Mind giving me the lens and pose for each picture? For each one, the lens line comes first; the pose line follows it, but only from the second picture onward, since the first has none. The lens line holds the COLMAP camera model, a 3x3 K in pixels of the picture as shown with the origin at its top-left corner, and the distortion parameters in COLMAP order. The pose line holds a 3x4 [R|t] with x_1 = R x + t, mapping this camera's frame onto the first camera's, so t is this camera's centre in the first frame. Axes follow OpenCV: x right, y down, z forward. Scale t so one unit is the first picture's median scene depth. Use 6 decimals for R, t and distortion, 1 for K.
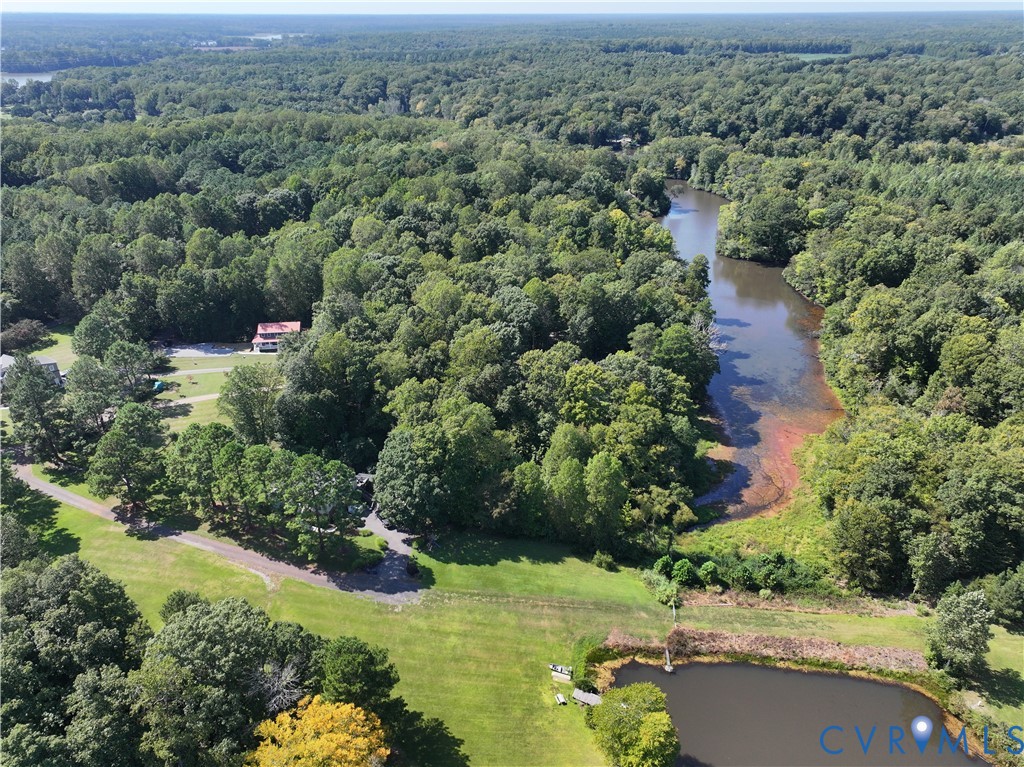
lens RADIAL K [[720.9, 0, 509.6], [0, 720.9, 385.1], [0, 0, 1]] dist [-0.000851, 0.017983]
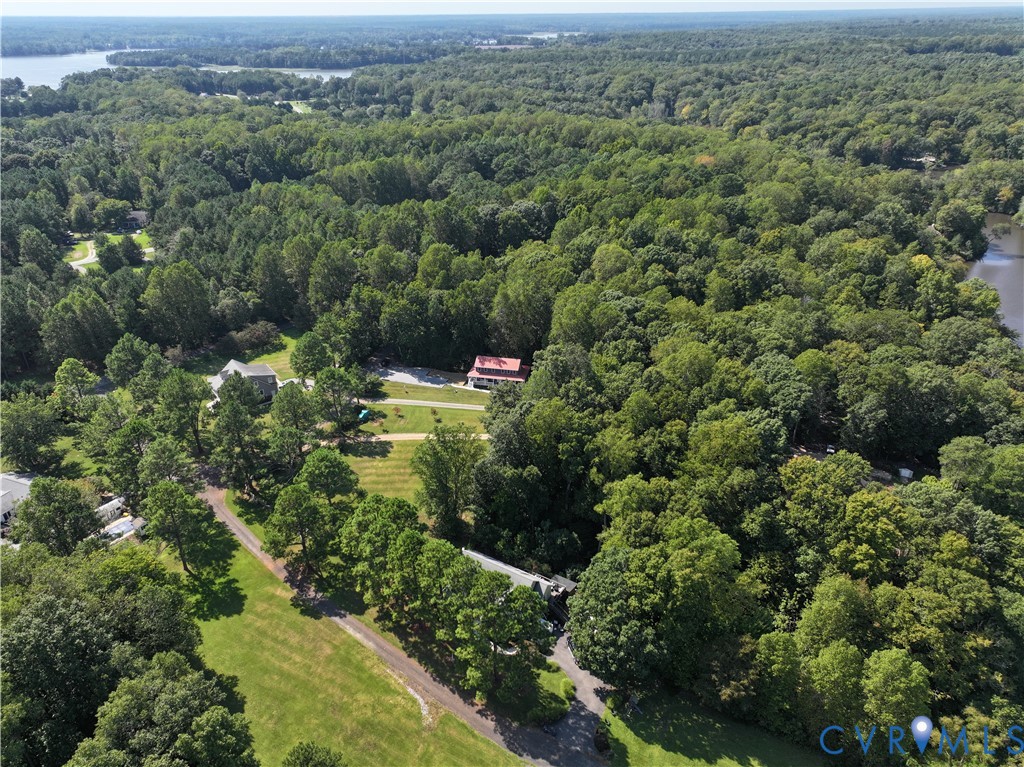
lens RADIAL K [[720.9, 0, 511.2], [0, 720.9, 378.9], [0, 0, 1]] dist [-0.000851, 0.017983]
pose [[0.944184, 0.143573, -0.296486, -0.033858], [-0.145116, 0.989270, 0.016921, -0.076620], [0.295734, 0.027048, 0.954887, 0.145146]]
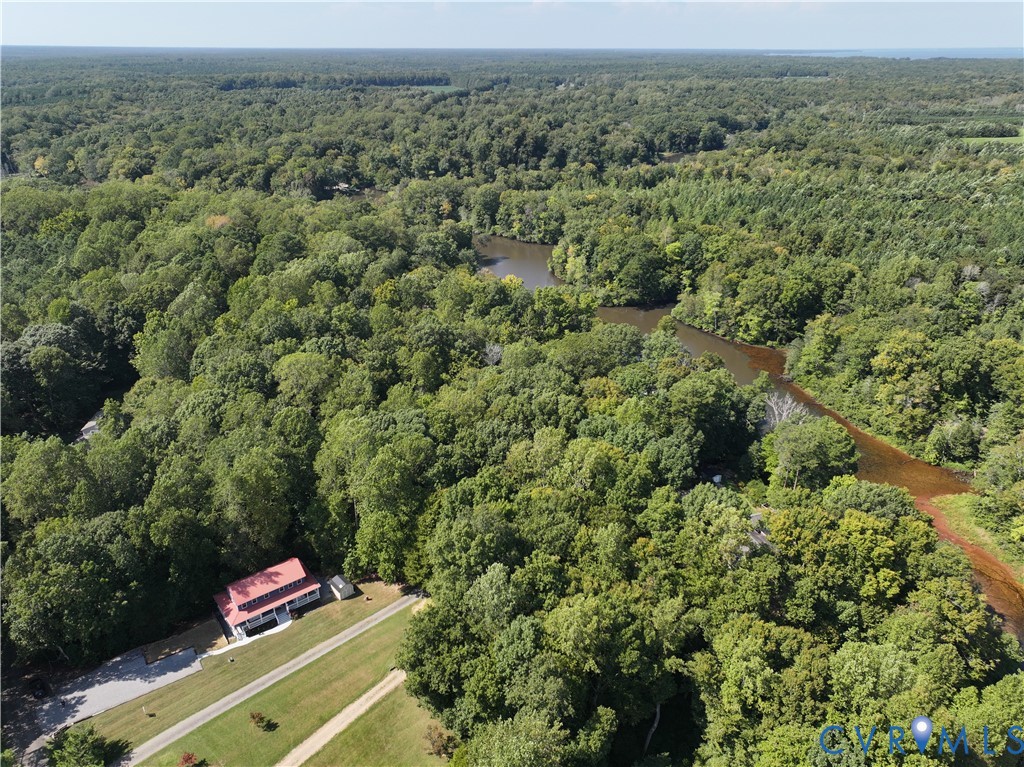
lens RADIAL K [[720.9, 0, 508.9], [0, 720.9, 382.4], [0, 0, 1]] dist [-0.000851, 0.017983]
pose [[0.851398, -0.218656, 0.476771, -0.387562], [0.238348, 0.970980, 0.019676, -0.194752], [-0.467237, 0.096885, 0.878807, 0.385882]]
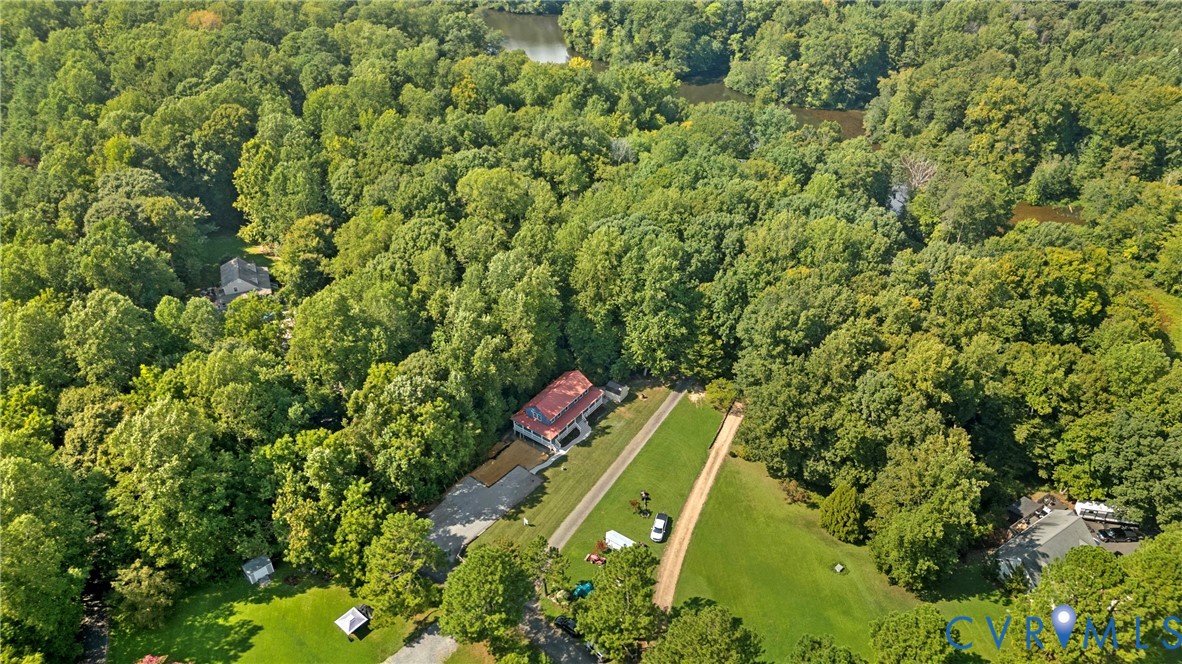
lens RADIAL K [[850.0, 0, 591.1], [0, 850.0, 330.3], [0, 0, 1]] dist [0.035489, 0.000402]
pose [[0.682113, -0.423454, 0.596161, -0.676740], [0.339855, 0.905448, 0.254287, -0.289189], [-0.647472, 0.029156, 0.761531, 0.452188]]
